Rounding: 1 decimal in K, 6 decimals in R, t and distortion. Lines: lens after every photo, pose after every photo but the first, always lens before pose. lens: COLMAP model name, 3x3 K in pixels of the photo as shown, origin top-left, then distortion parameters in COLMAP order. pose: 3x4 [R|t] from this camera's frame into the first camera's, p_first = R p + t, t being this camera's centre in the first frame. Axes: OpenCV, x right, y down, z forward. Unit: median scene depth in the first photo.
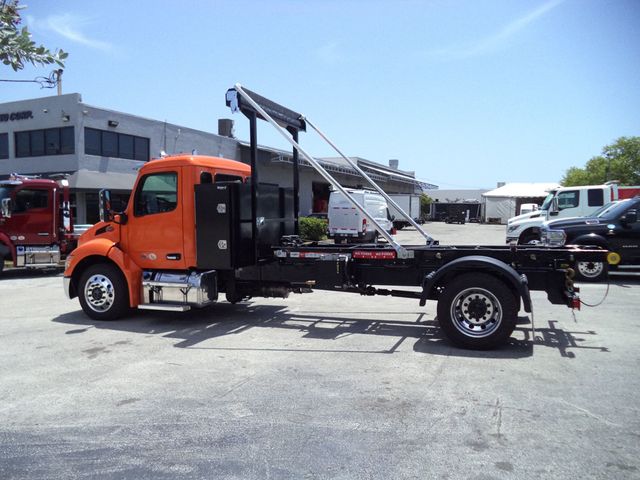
lens RADIAL K [[521.0, 0, 321.0], [0, 521.0, 239.6], [0, 0, 1]] dist [-0.027590, -0.000260]
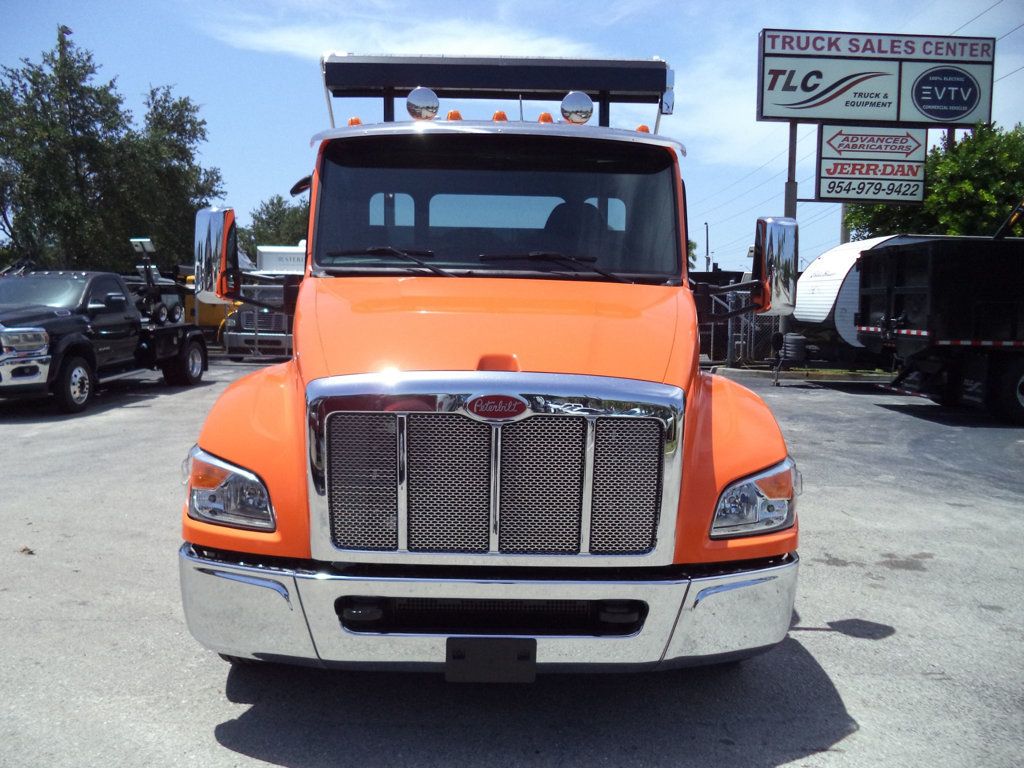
lens RADIAL K [[833.7, 0, 497.6], [0, 833.7, 395.7], [0, 0, 1]] dist [-0.027590, -0.000260]
pose [[-0.354690, -0.097864, 0.929848, -0.830264], [0.034642, 0.992449, 0.117667, -0.049266], [-0.934342, 0.073947, -0.348621, 1.318813]]
